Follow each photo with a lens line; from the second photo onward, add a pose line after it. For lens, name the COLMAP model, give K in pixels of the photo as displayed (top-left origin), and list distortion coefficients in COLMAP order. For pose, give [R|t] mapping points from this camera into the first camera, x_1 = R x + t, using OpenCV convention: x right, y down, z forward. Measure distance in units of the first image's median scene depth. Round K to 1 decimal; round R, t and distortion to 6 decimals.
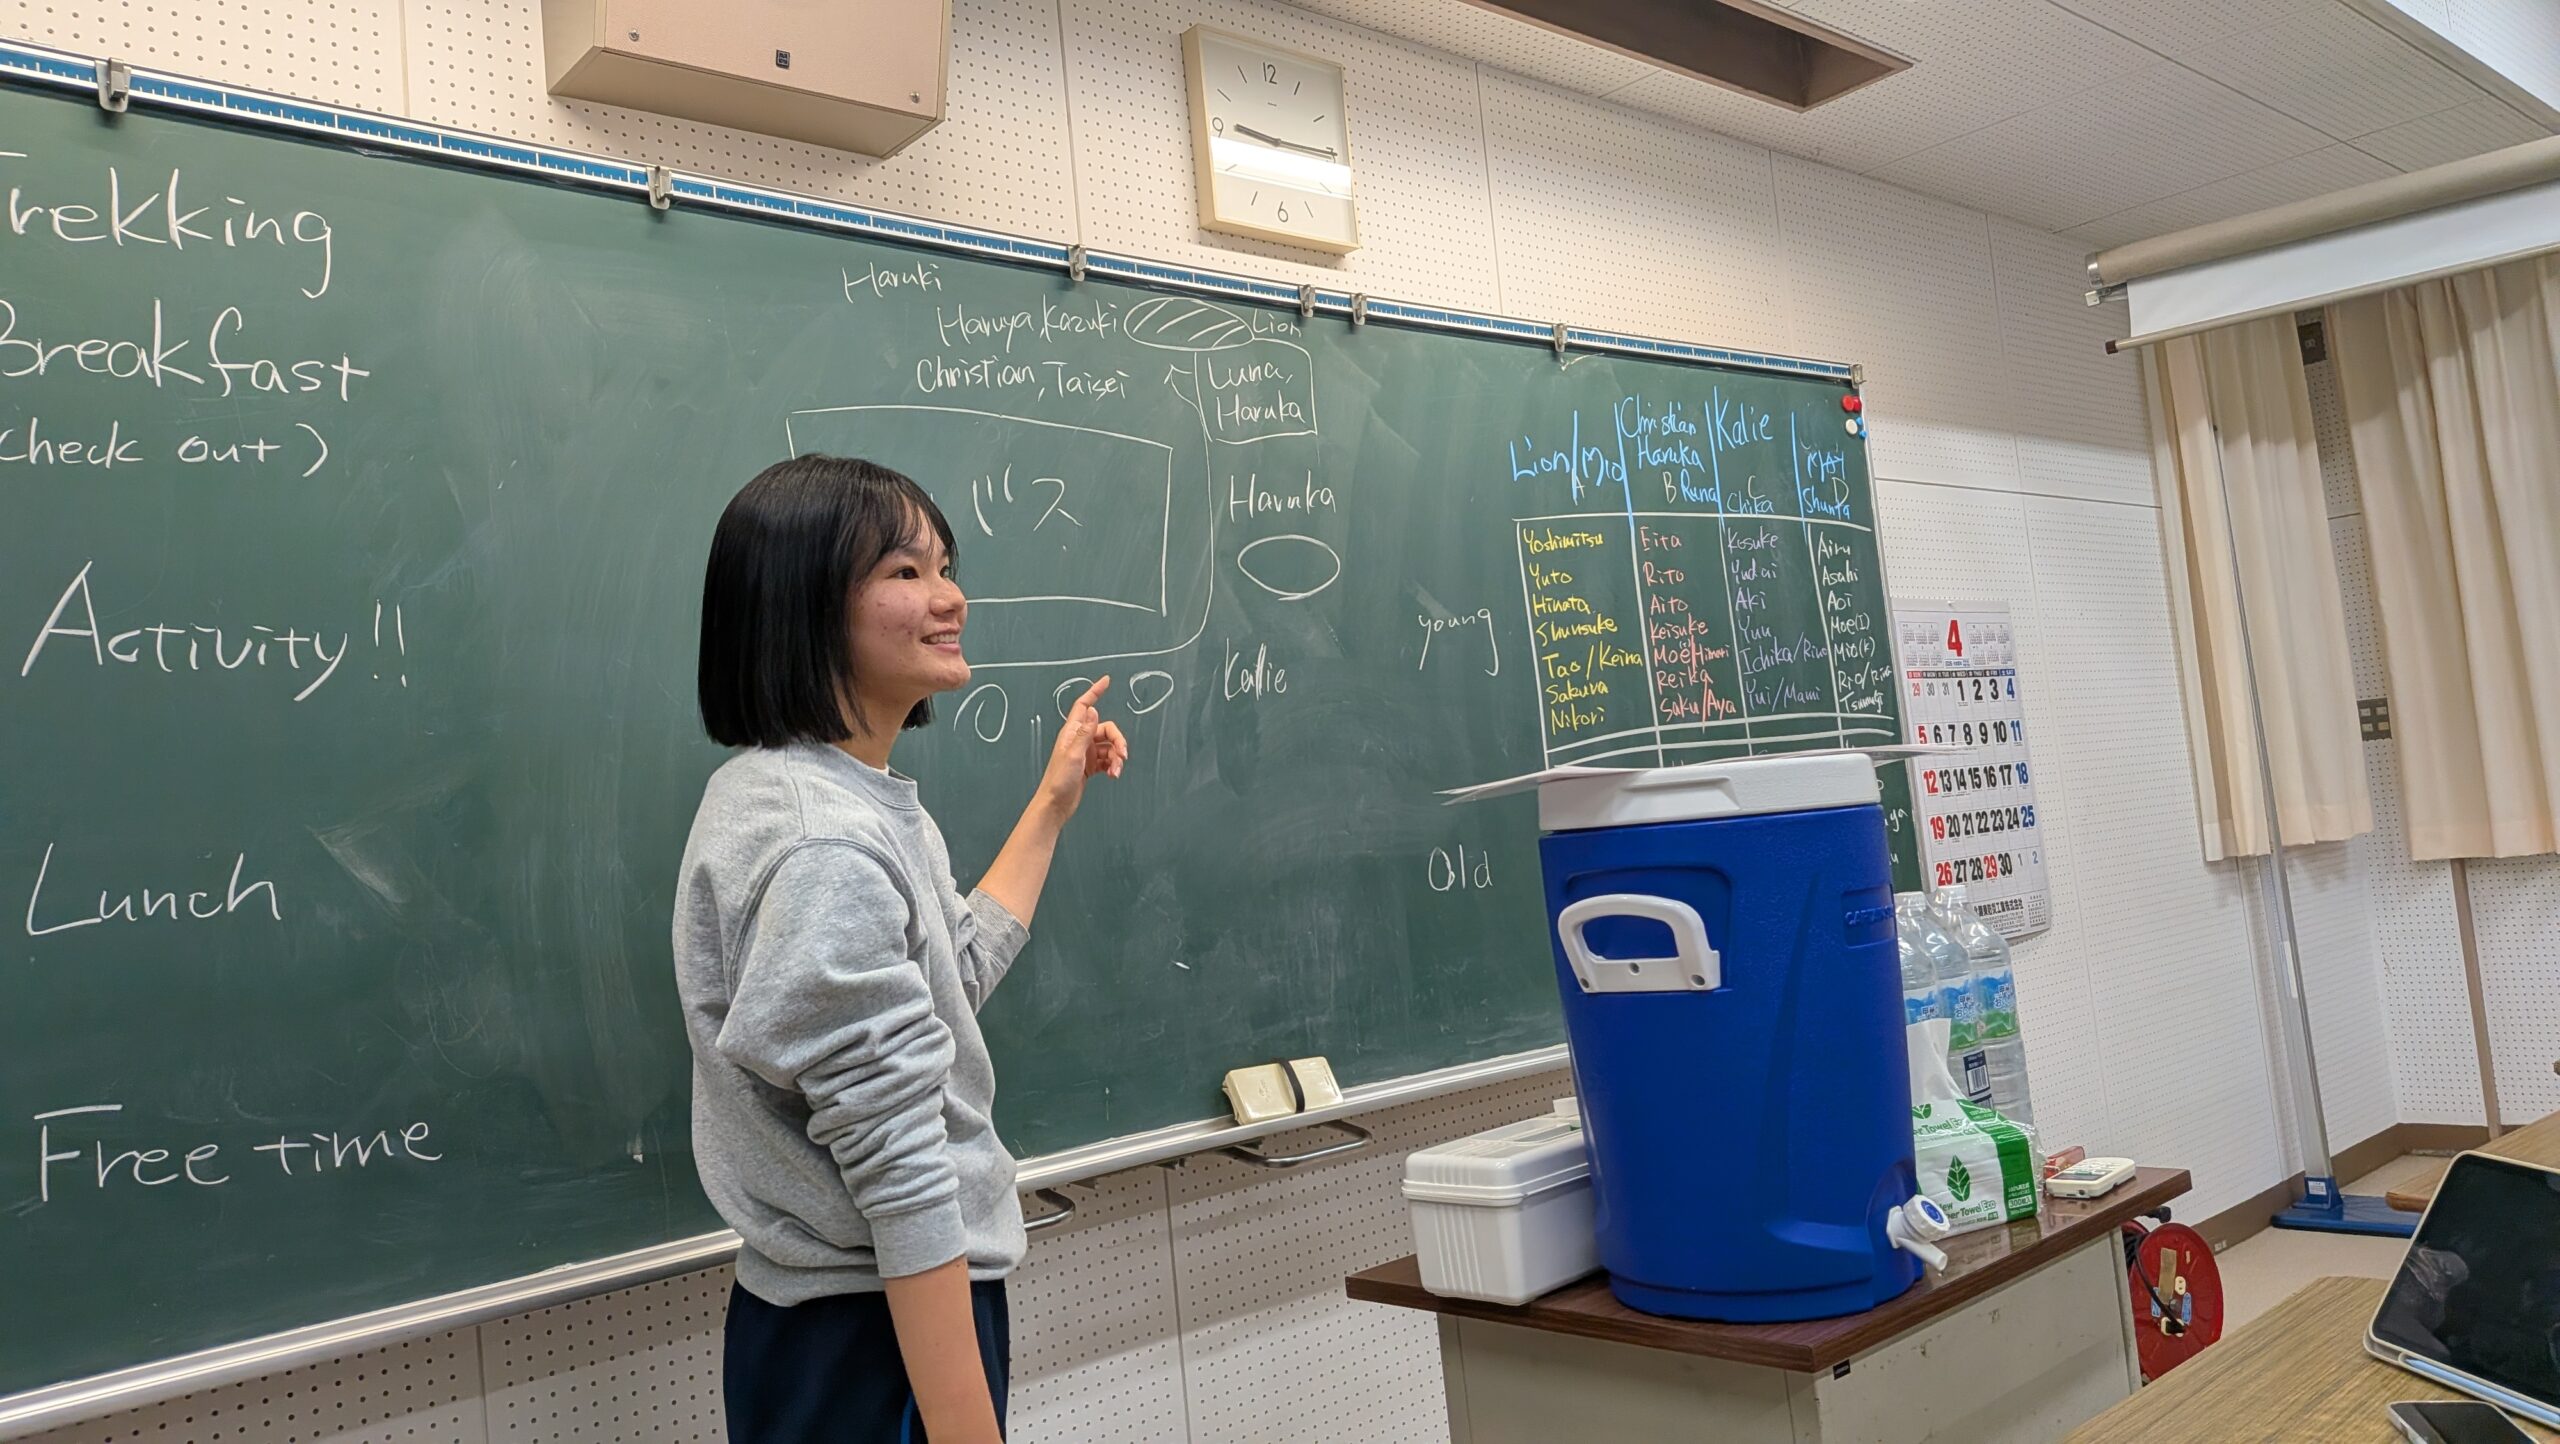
lens RADIAL K [[1680.4, 0, 1275.7], [0, 1680.4, 703.6], [0, 0, 1]] dist [0.074816, -0.108632]
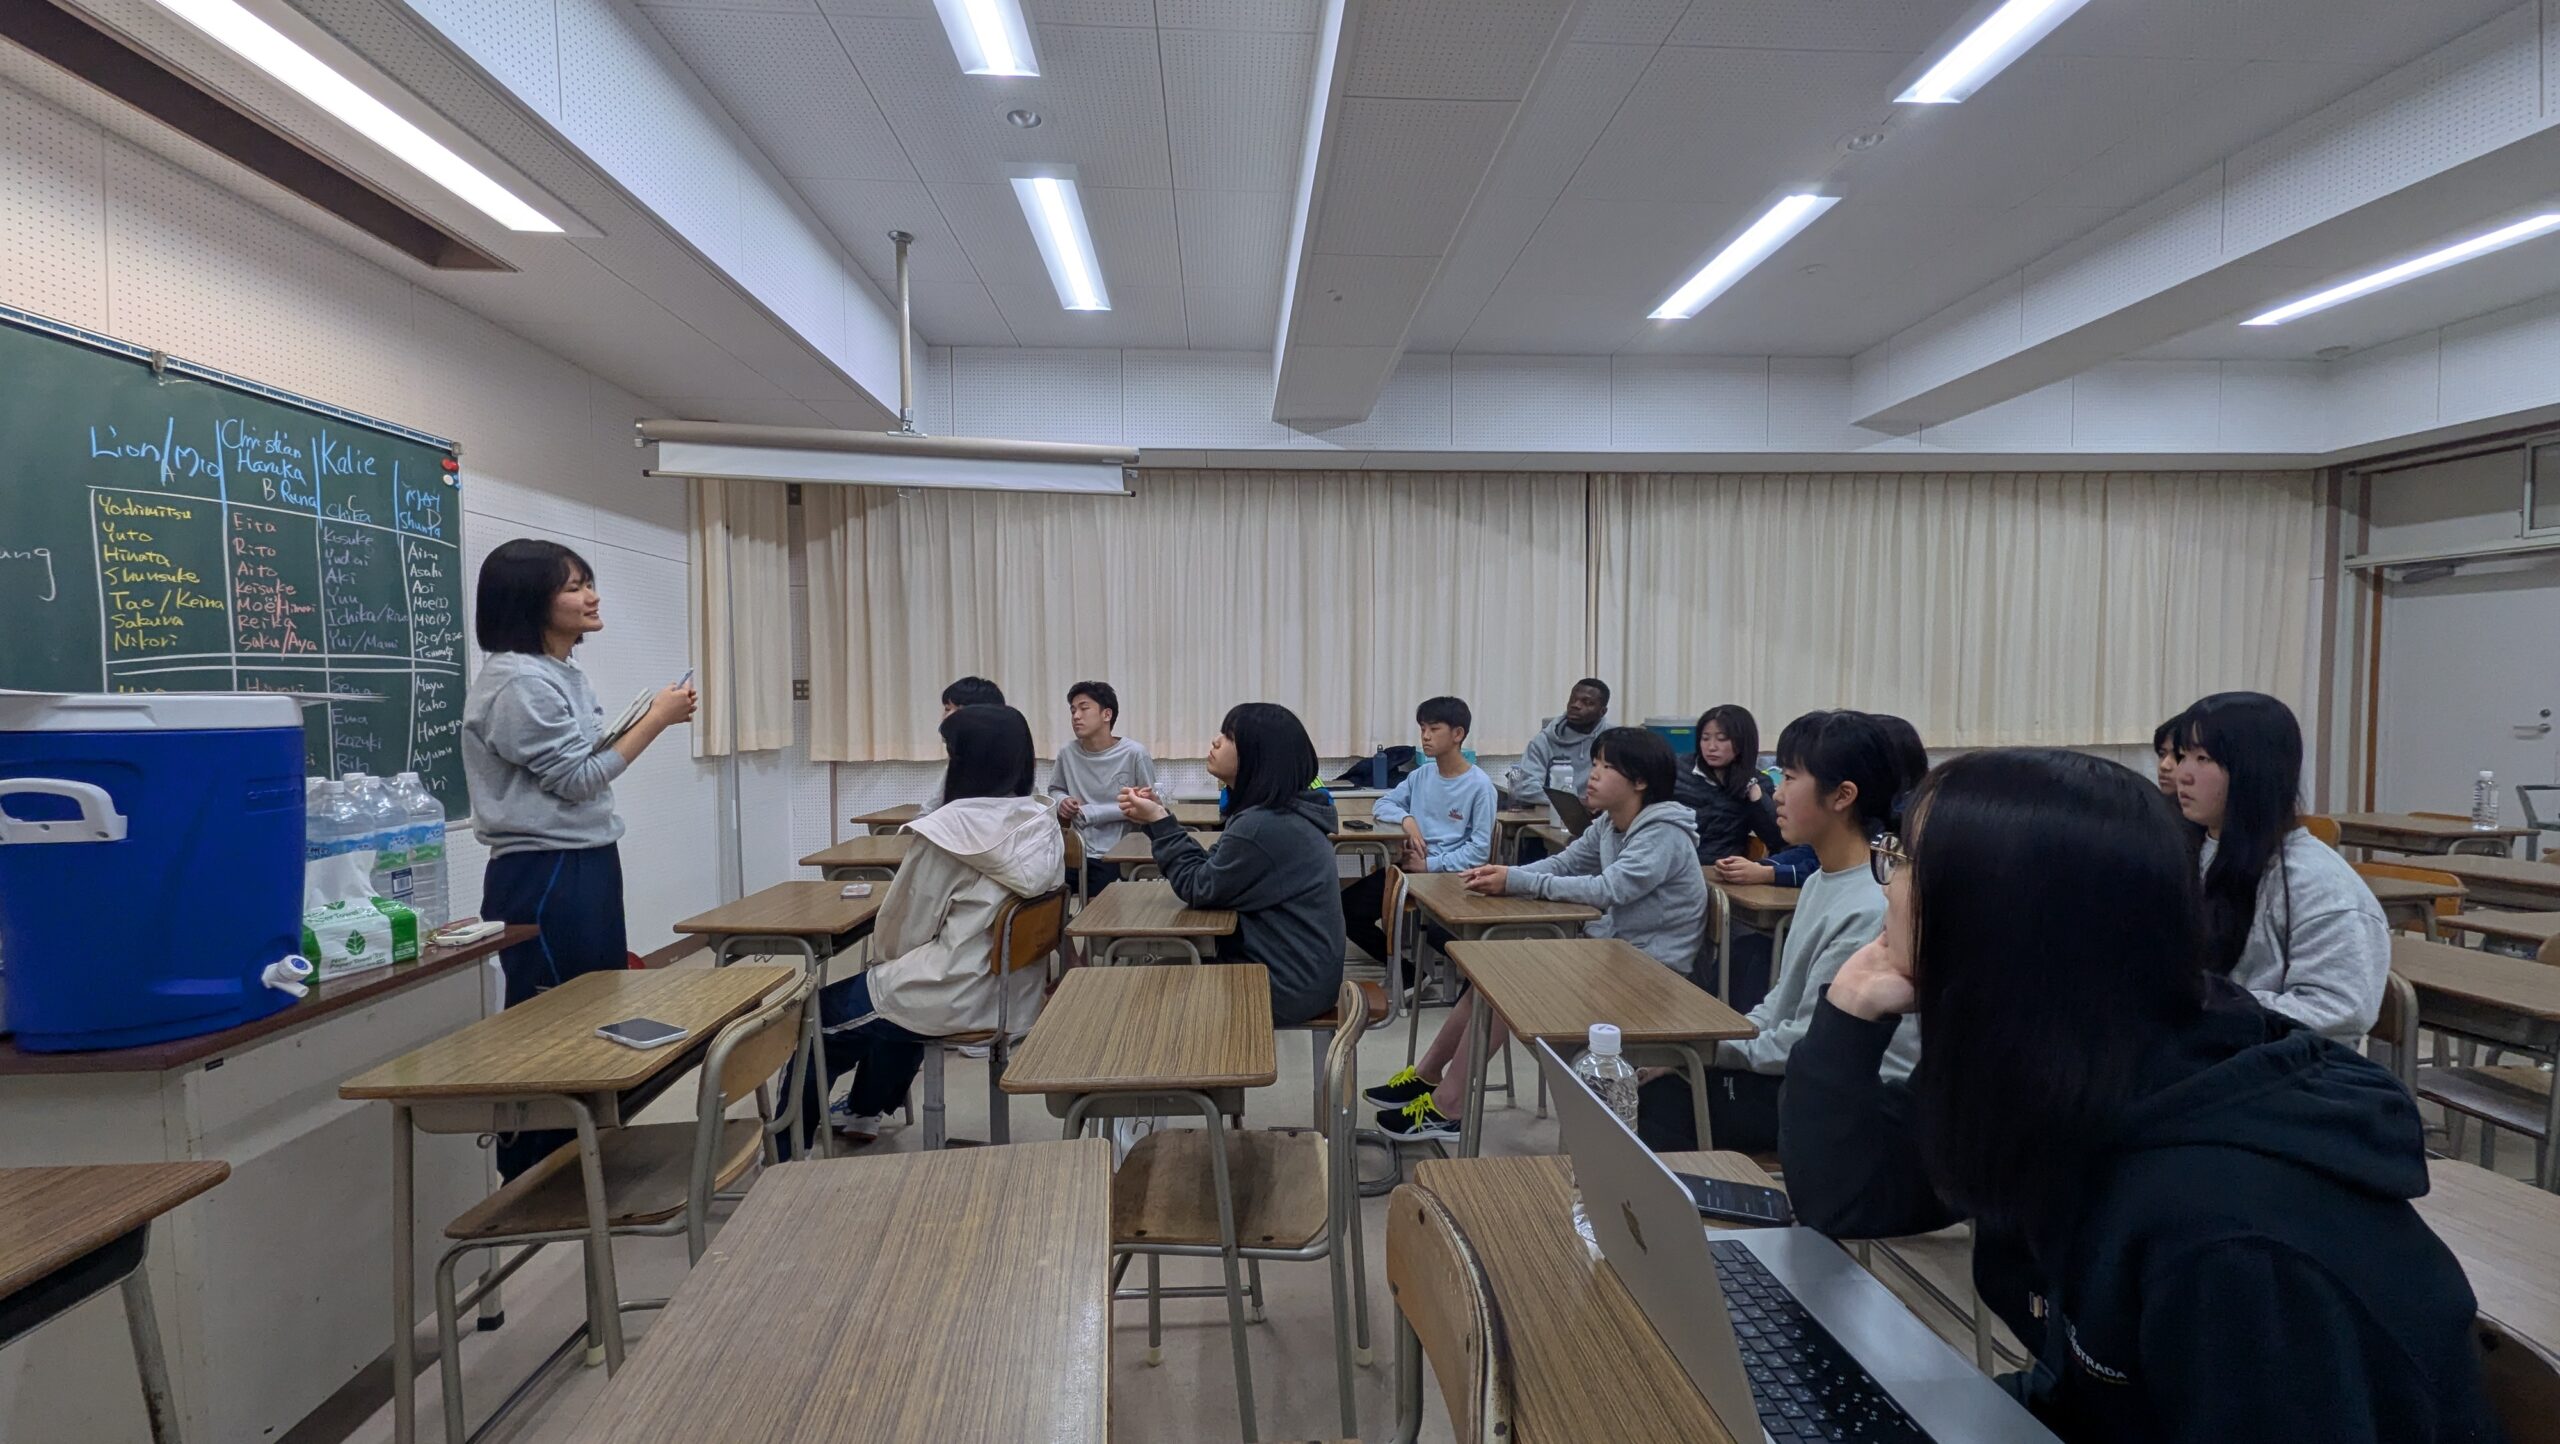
lens RADIAL K [[980.6, 0, 1280.0], [0, 980.6, 722.0], [0, 0, 1]] dist [-0.001261, -0.000995]
pose [[0.604051, 0.070796, 0.793795, 0.105500], [-0.124471, 0.992204, 0.006227, -0.043696], [-0.787165, -0.102566, 0.608154, -0.211303]]
